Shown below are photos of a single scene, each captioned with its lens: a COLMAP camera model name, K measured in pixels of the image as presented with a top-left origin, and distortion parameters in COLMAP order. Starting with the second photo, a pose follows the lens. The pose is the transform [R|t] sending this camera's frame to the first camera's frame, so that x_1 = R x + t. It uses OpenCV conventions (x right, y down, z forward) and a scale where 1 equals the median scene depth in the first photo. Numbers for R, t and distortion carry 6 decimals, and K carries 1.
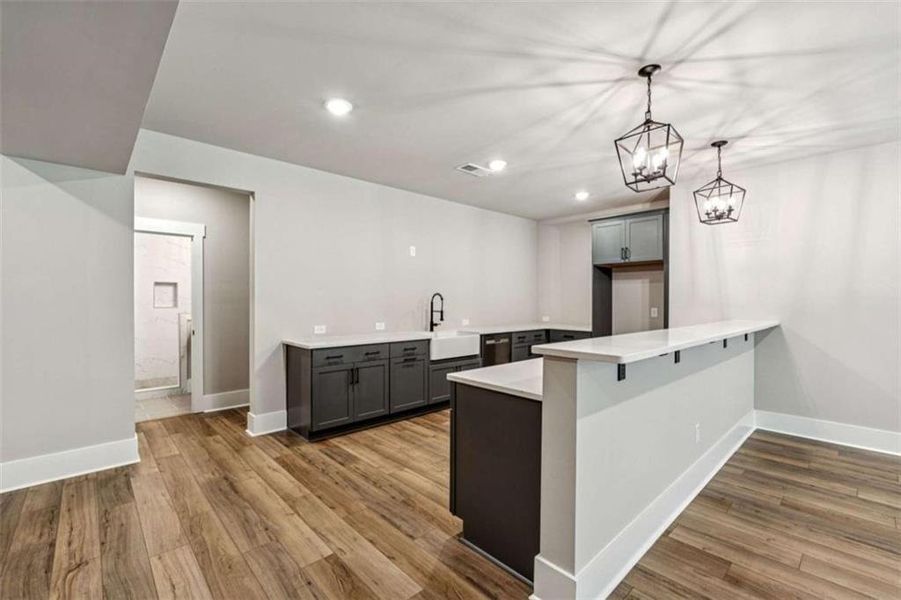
lens RADIAL K [[398.1, 0, 453.3], [0, 398.1, 297.0], [0, 0, 1]] dist [-0.001854, -0.000499]
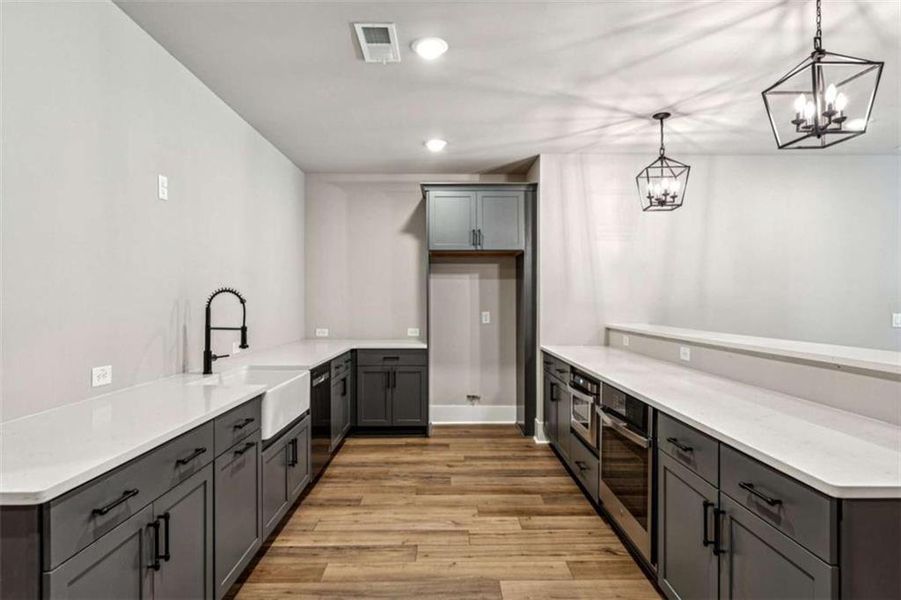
lens RADIAL K [[514.2, 0, 450.5], [0, 514.2, 300.0], [0, 0, 1]] dist [-0.001980, -0.001616]
pose [[0.672640, -0.001322, 0.739969, -0.308835], [-0.003097, 0.999985, 0.004602, 0.000021], [-0.739964, -0.005387, 0.672625, 0.423921]]
